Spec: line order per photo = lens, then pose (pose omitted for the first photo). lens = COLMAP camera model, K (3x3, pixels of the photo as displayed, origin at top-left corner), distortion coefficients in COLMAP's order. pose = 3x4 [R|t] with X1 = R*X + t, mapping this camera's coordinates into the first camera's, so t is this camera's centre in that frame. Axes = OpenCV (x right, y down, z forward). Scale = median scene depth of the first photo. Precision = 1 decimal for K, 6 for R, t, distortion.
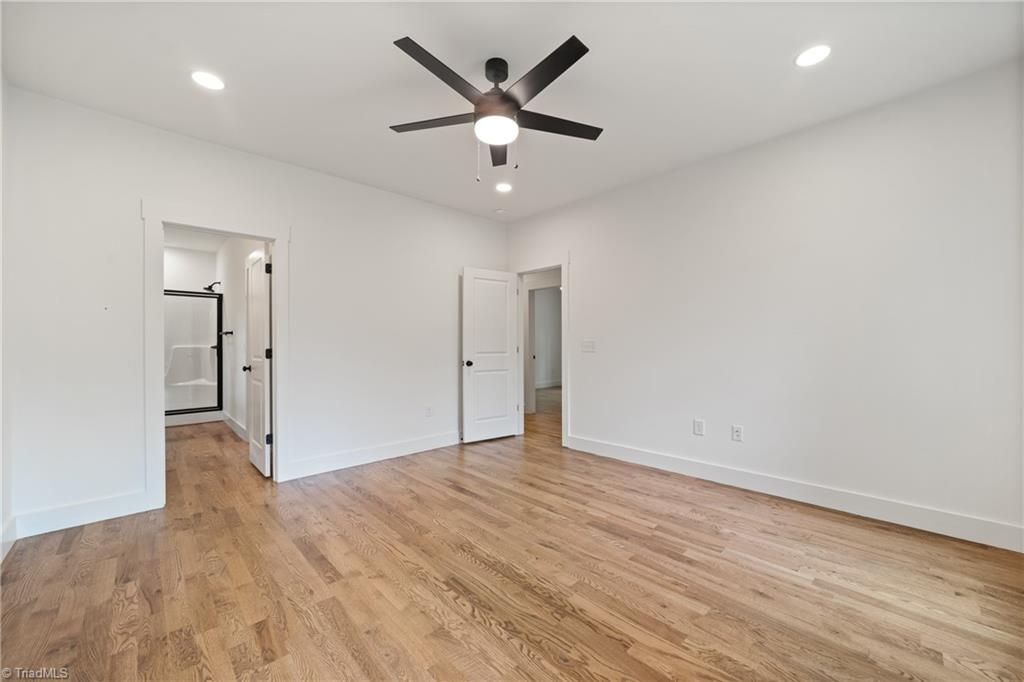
lens RADIAL K [[393.2, 0, 521.9], [0, 393.2, 342.5], [0, 0, 1]] dist [-0.016428, 0.004221]
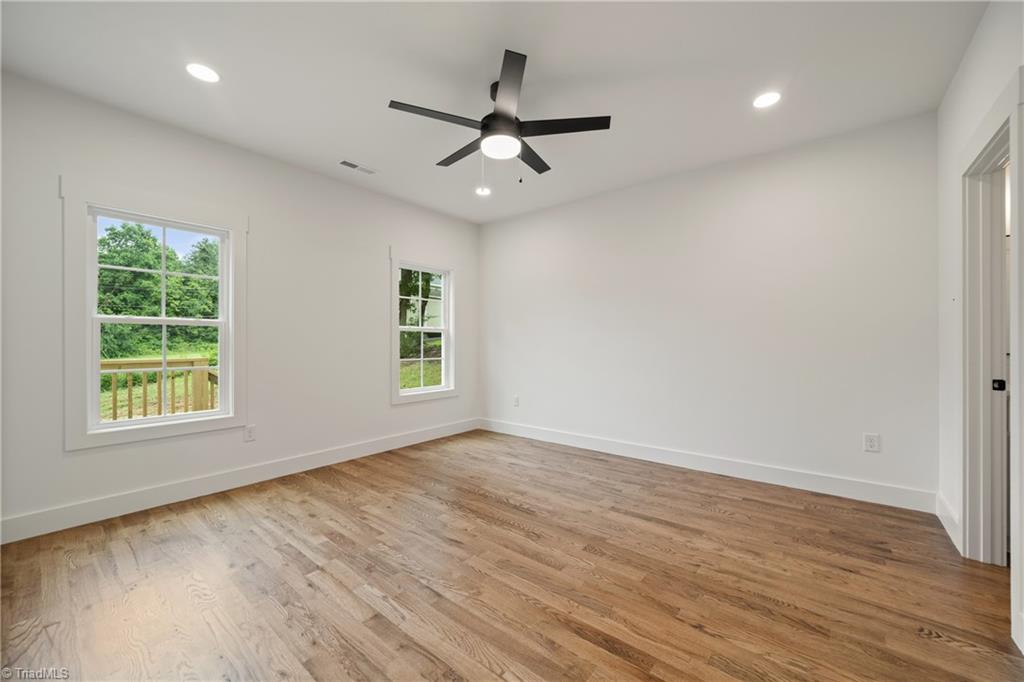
lens RADIAL K [[393.2, 0, 521.9], [0, 393.2, 342.5], [0, 0, 1]] dist [-0.016428, 0.004221]
pose [[-0.991954, 0.005756, -0.126472, 0.018137], [0.006037, 0.999980, -0.001839, 0.008399], [0.126459, -0.002588, -0.991969, 2.057824]]
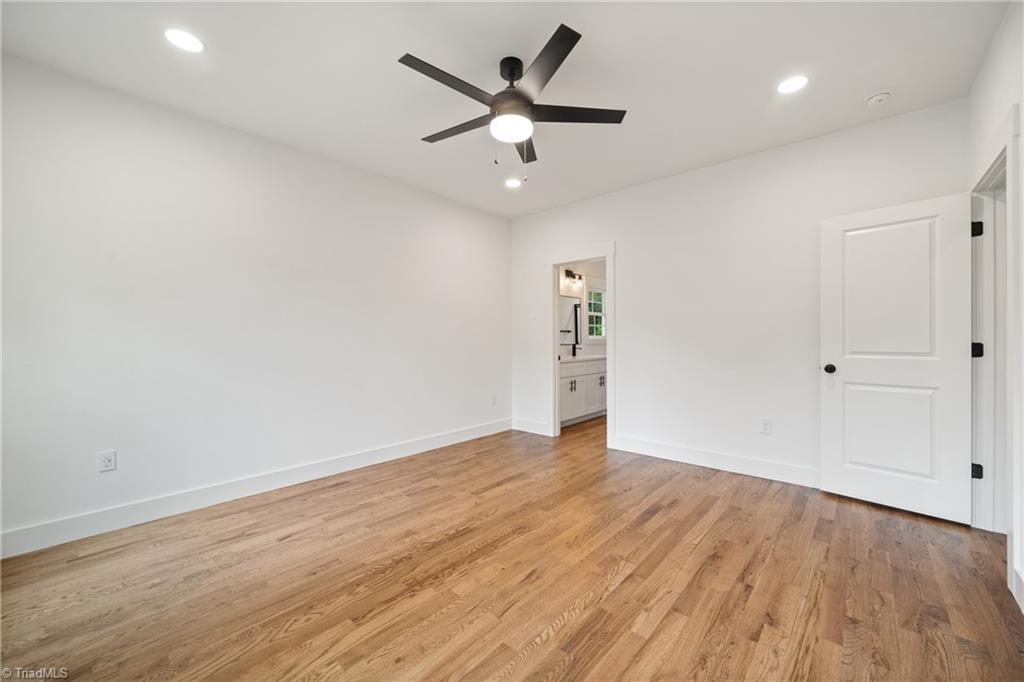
lens RADIAL K [[393.2, 0, 521.9], [0, 393.2, 342.5], [0, 0, 1]] dist [-0.016428, 0.004221]
pose [[0.078404, 0.010838, -0.996863, 0.926376], [0.008213, 0.999900, 0.011517, -0.000324], [0.996888, -0.009090, 0.078307, 0.931918]]
